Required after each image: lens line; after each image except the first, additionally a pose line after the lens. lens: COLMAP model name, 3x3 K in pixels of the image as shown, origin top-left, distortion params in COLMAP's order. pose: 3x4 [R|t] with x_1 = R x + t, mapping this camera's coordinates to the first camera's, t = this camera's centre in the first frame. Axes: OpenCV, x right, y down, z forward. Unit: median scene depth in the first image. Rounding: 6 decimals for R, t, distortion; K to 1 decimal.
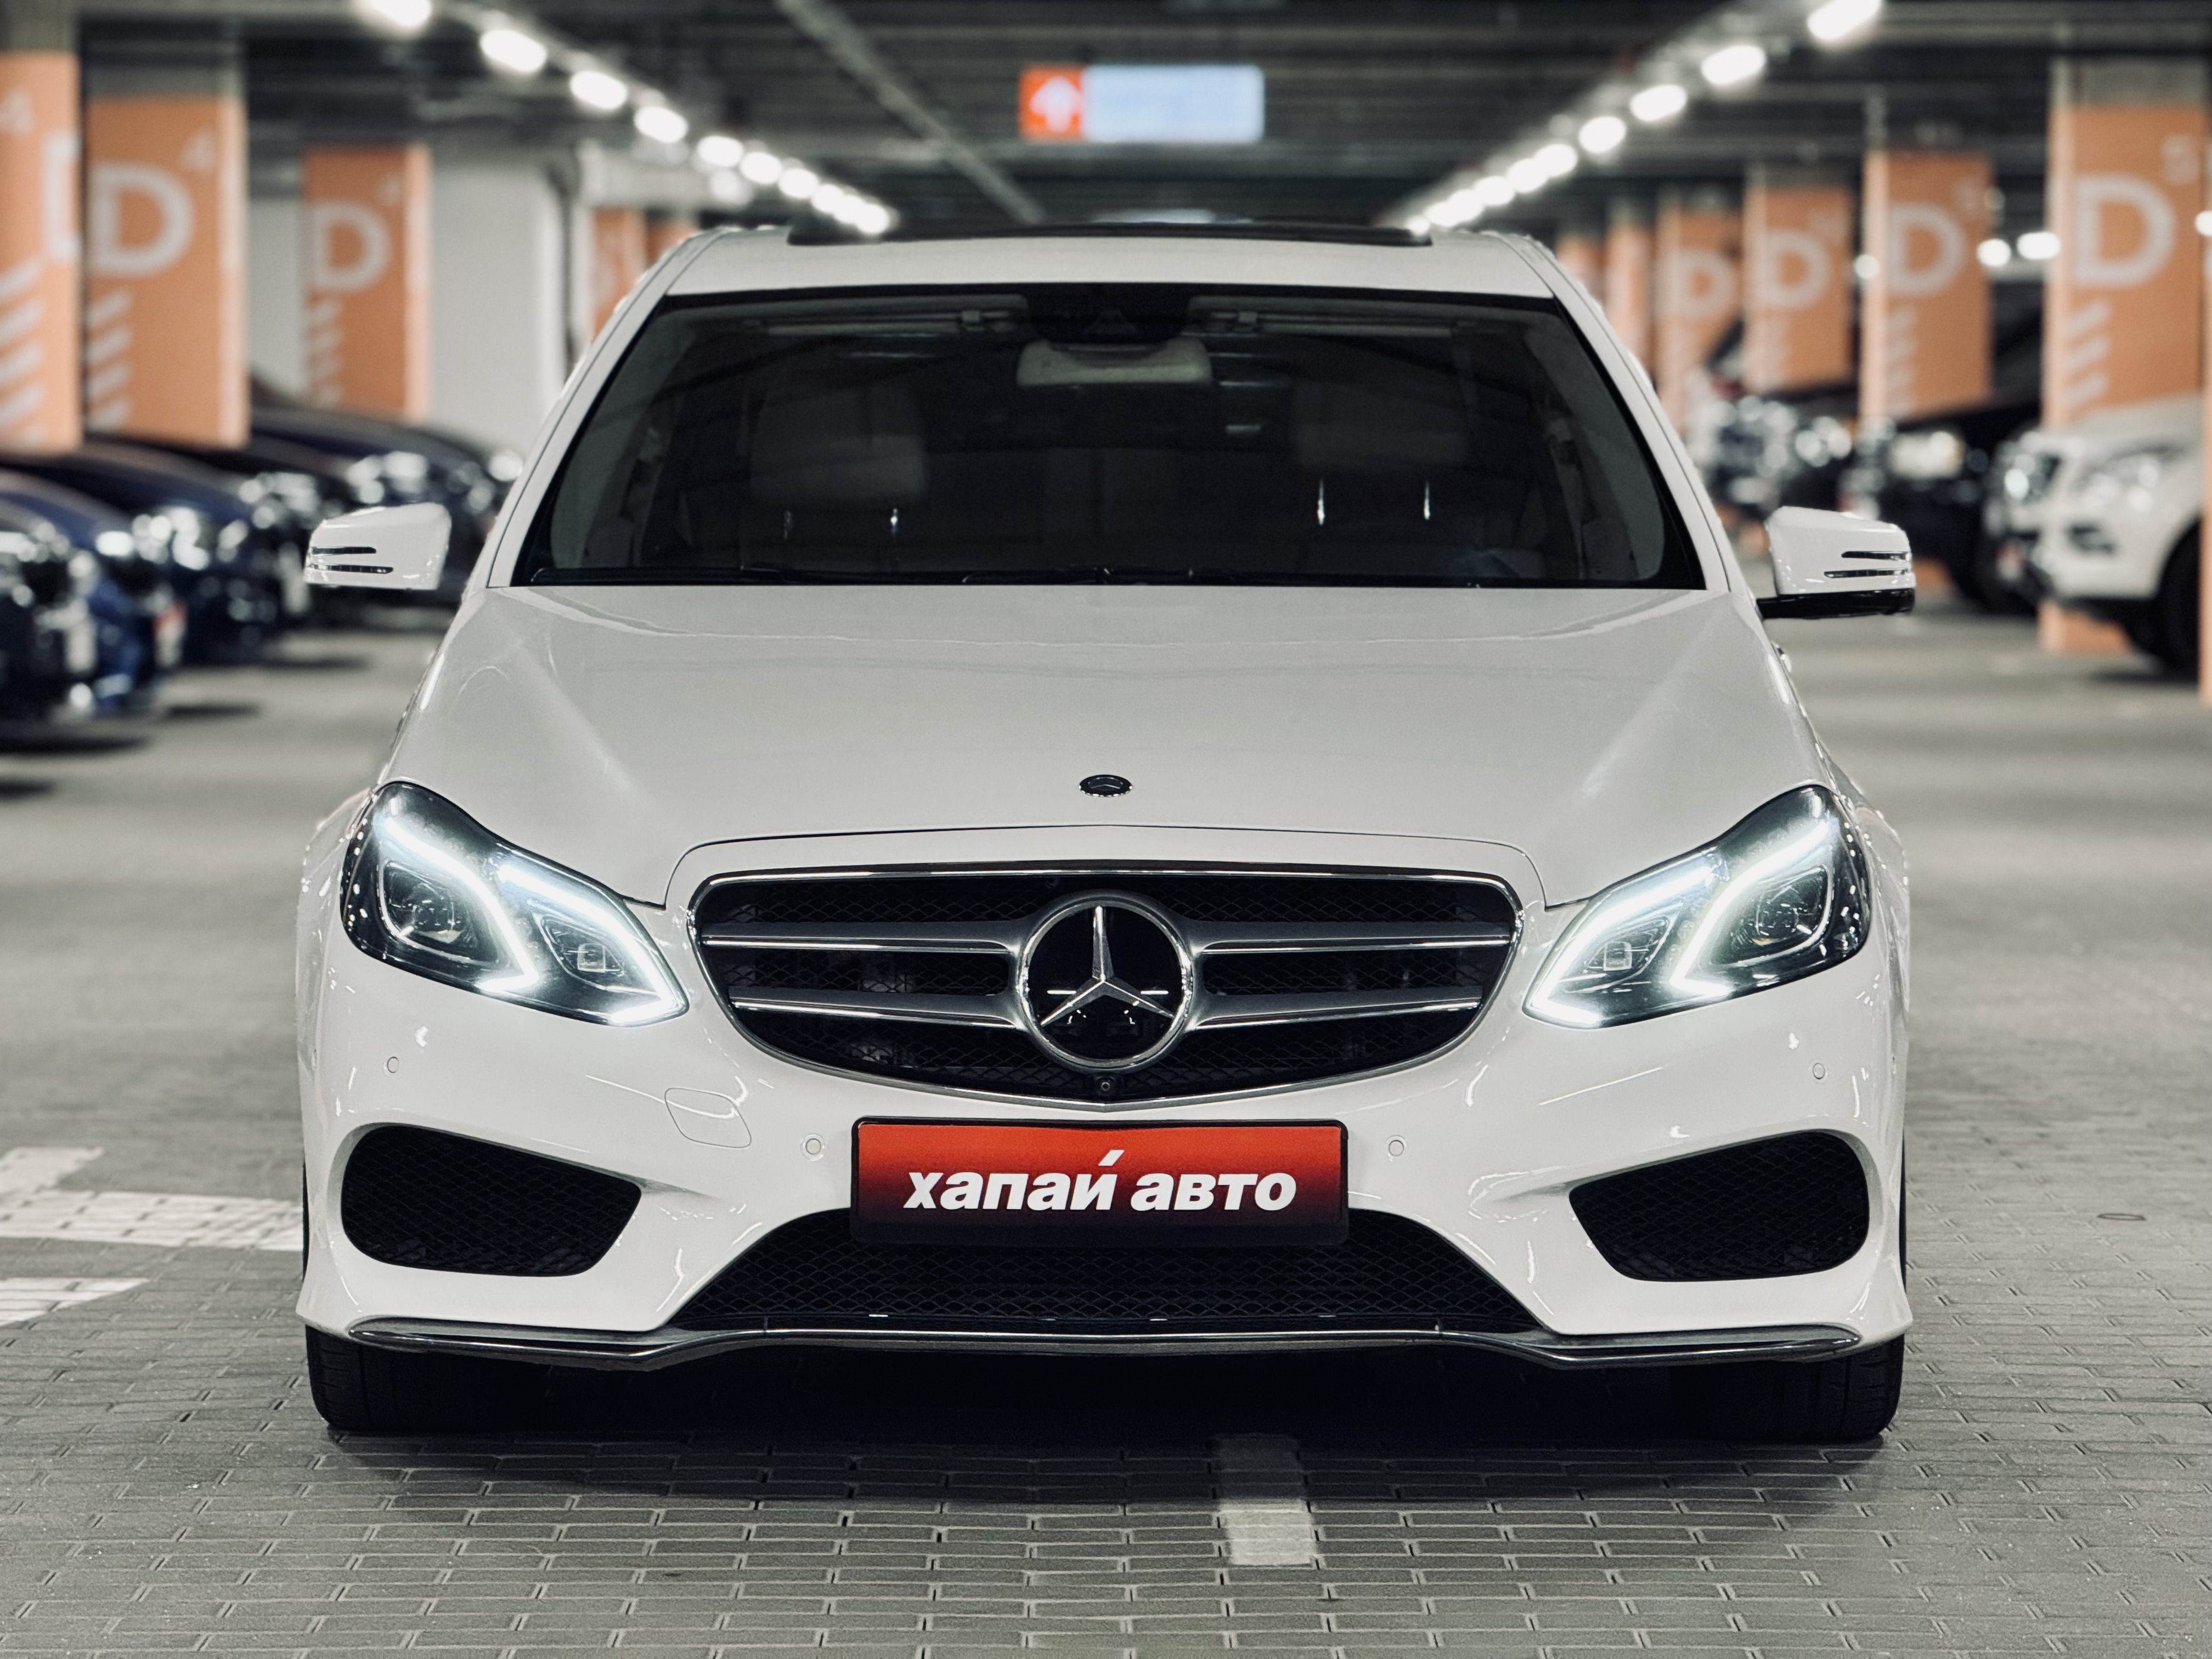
lens RADIAL K [[8038.1, 0, 1104.9], [0, 8038.1, 823.0], [0, 0, 1]] dist [0.143309, 0.000000]
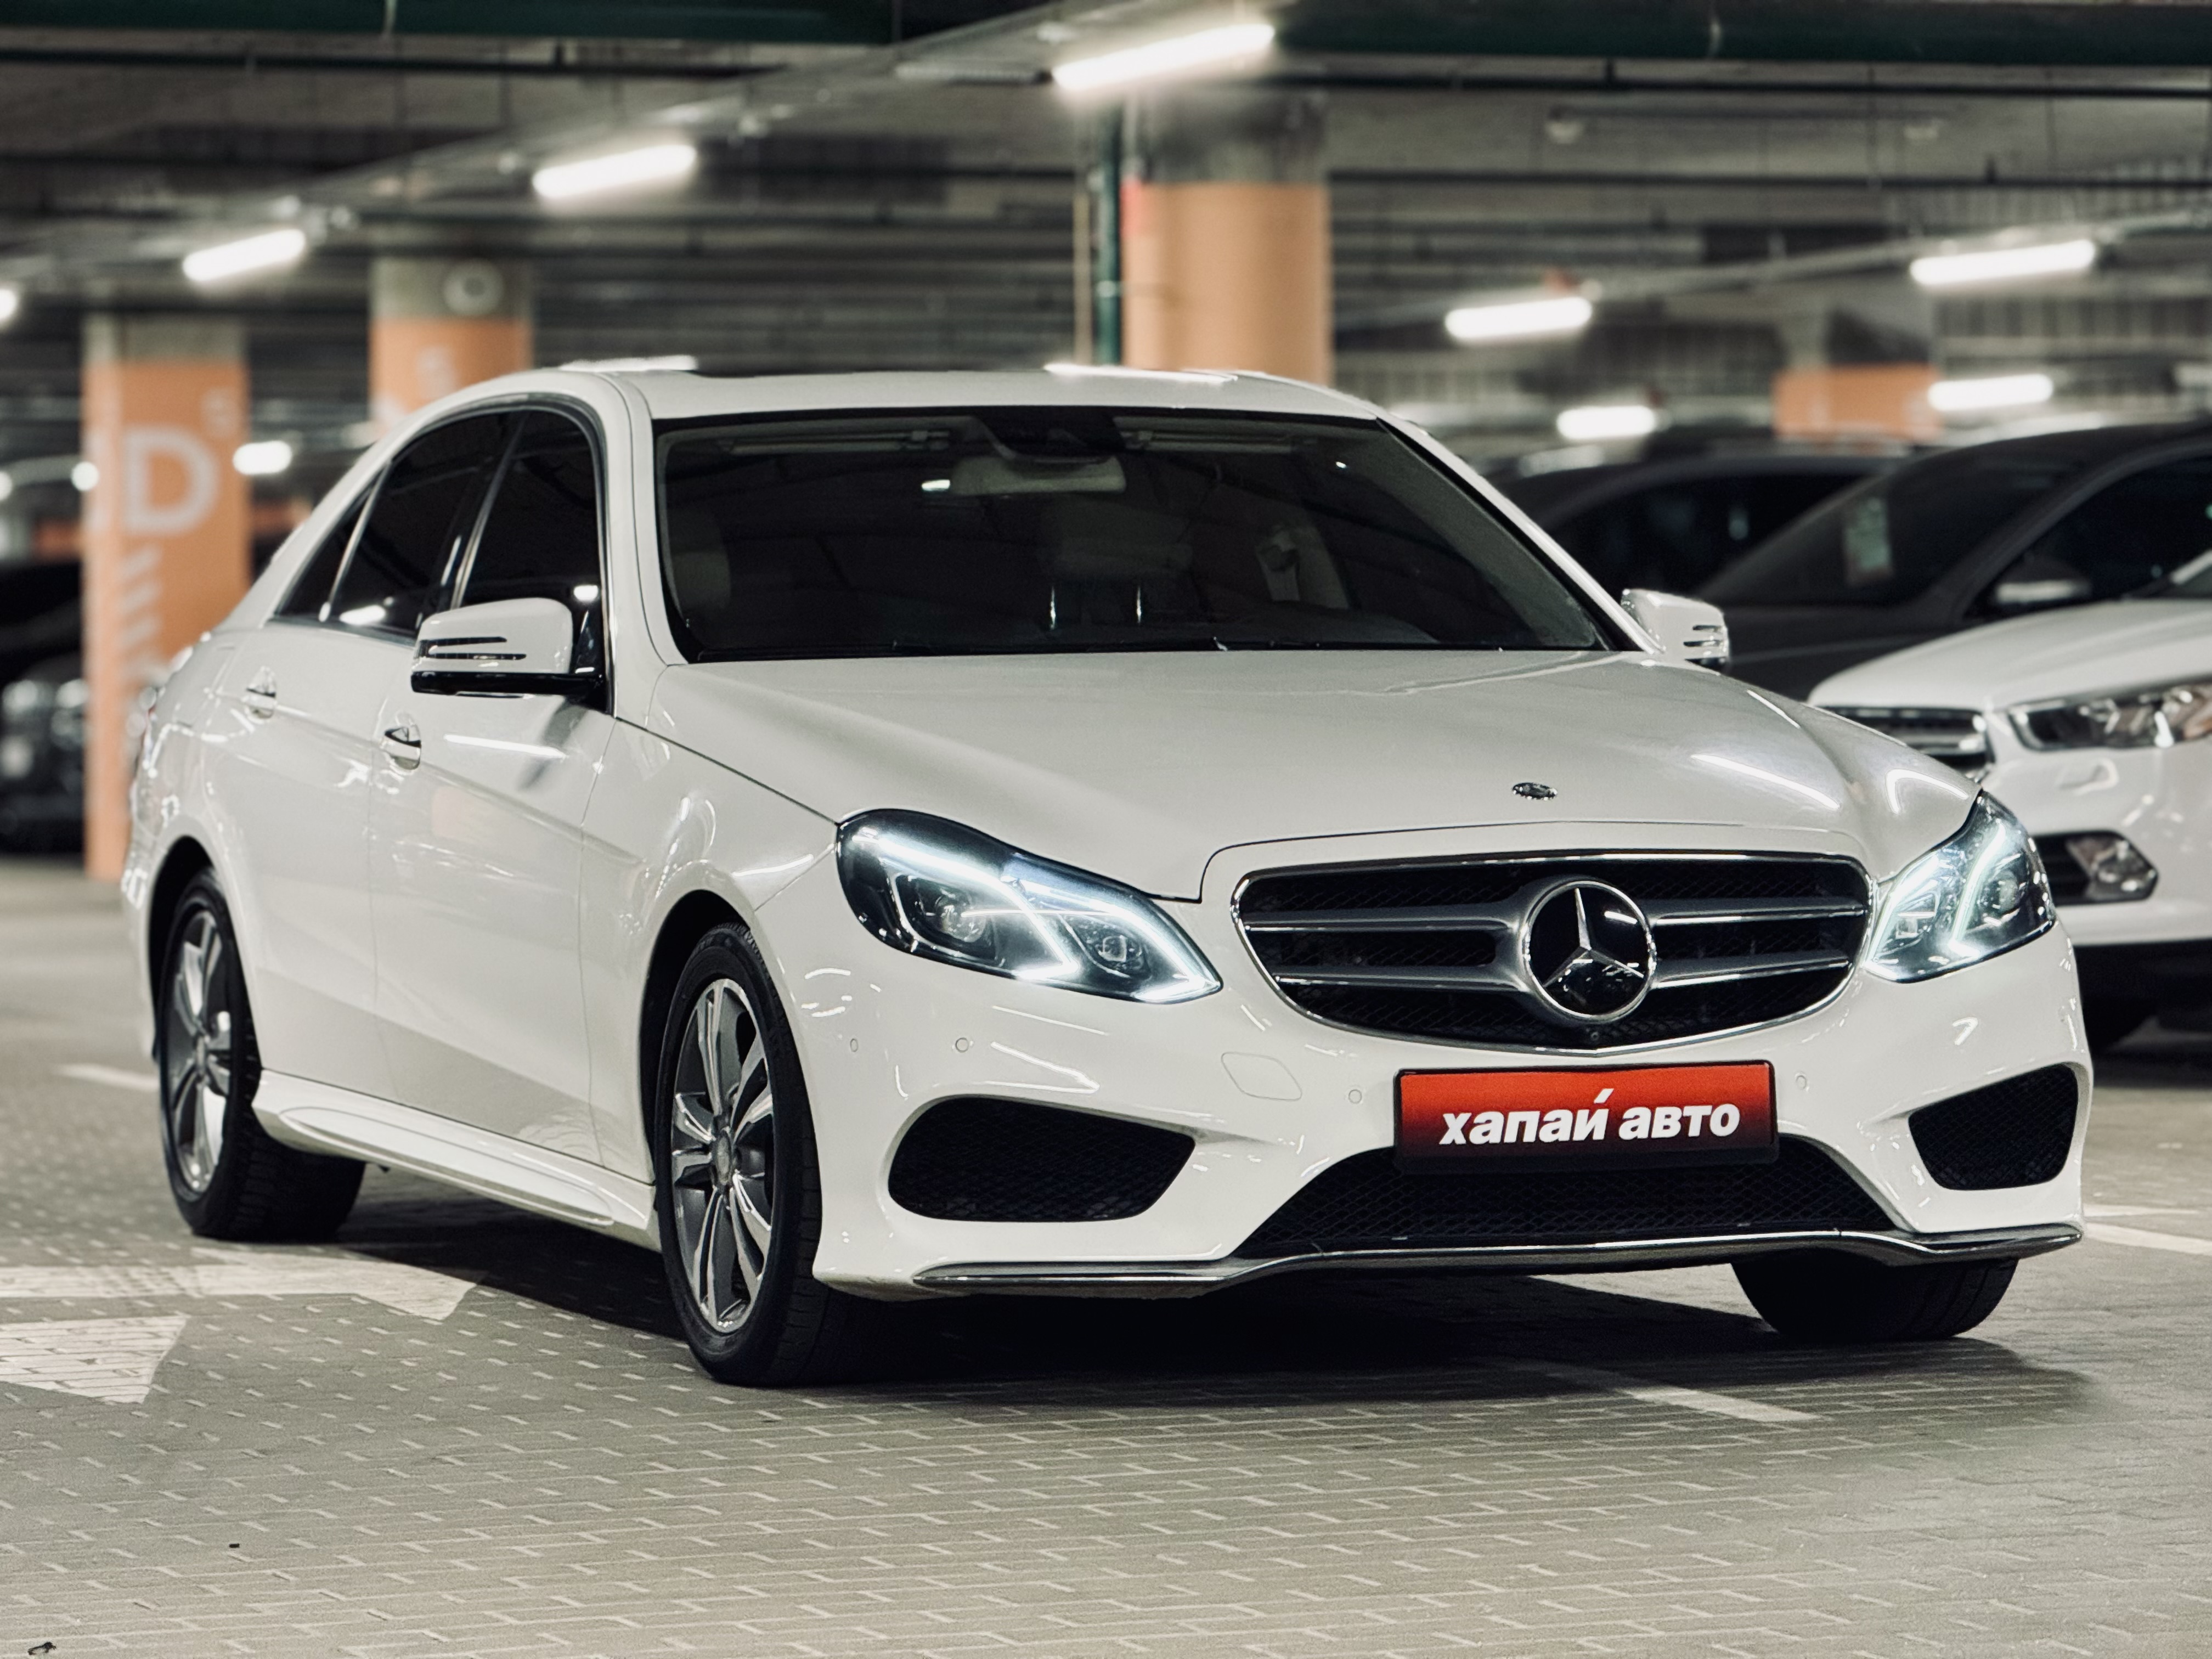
lens RADIAL K [[8038.1, 0, 1105.4], [0, 8038.1, 832.1], [0, 0, 1]] dist [0.143309, 0.000000]
pose [[0.937538, -0.020900, 0.347254, -0.480872], [0.034020, 0.998917, -0.031728, 0.037663], [-0.346215, 0.041560, 0.937234, -0.098003]]
